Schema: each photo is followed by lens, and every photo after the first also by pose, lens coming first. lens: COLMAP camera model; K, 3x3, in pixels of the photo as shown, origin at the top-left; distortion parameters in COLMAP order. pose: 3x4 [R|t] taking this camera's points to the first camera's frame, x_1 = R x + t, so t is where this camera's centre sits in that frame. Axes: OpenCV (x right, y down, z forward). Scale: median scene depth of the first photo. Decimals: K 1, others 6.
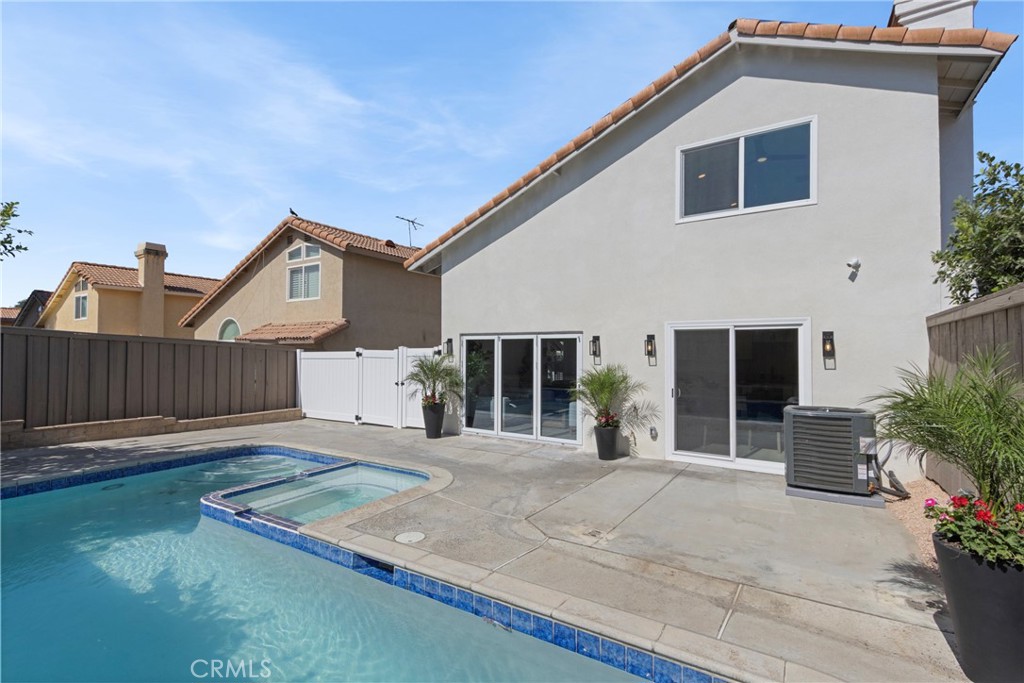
lens RADIAL K [[461.9, 0, 509.9], [0, 461.9, 344.7], [0, 0, 1]] dist [0.014396, 0.000705]
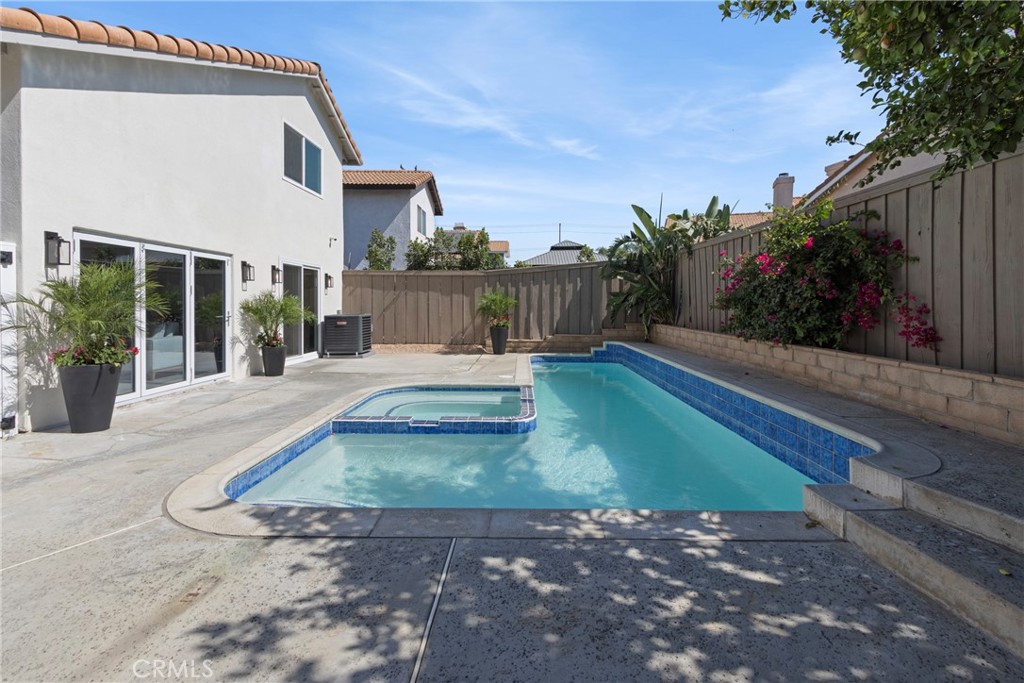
lens RADIAL K [[477.0, 0, 519.3], [0, 477.0, 309.4], [0, 0, 1]] dist [0.014302, -0.000033]
pose [[-0.523177, -0.016655, 0.852062, -0.917376], [-0.022740, 0.999726, 0.005578, 0.060185], [-0.851921, -0.016457, -0.523412, 0.949590]]
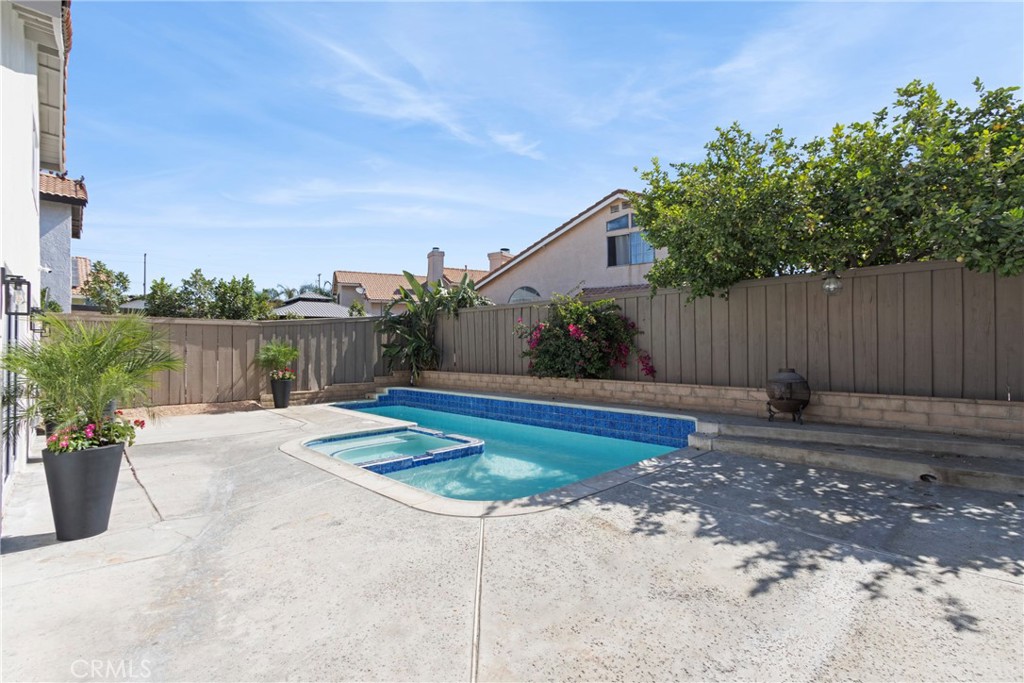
lens RADIAL K [[461.9, 0, 509.9], [0, 461.9, 344.7], [0, 0, 1]] dist [0.014396, 0.000705]
pose [[-0.969437, 0.002868, 0.245325, -0.659519], [-0.004249, 0.999585, -0.028474, 0.055999], [-0.245305, -0.028646, -0.969023, 1.375933]]
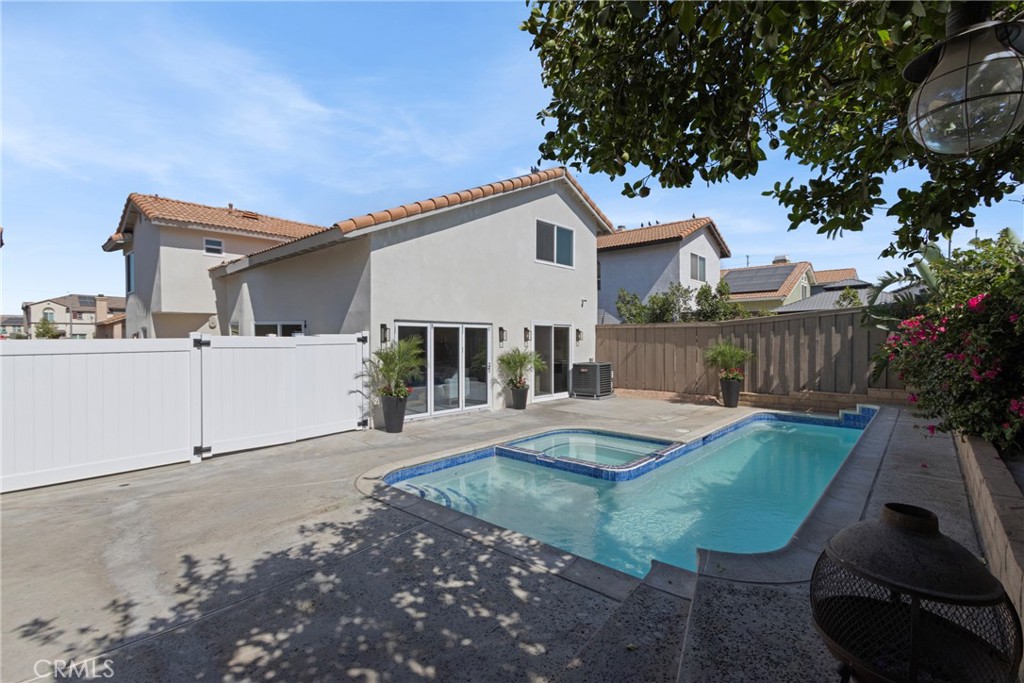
lens RADIAL K [[461.9, 0, 509.9], [0, 461.9, 344.7], [0, 0, 1]] dist [0.014396, 0.000705]
pose [[0.176257, -0.015224, 0.984226, -1.105996], [-0.014450, 0.999733, 0.018051, 0.008359], [-0.984238, -0.017404, 0.175990, 0.664245]]
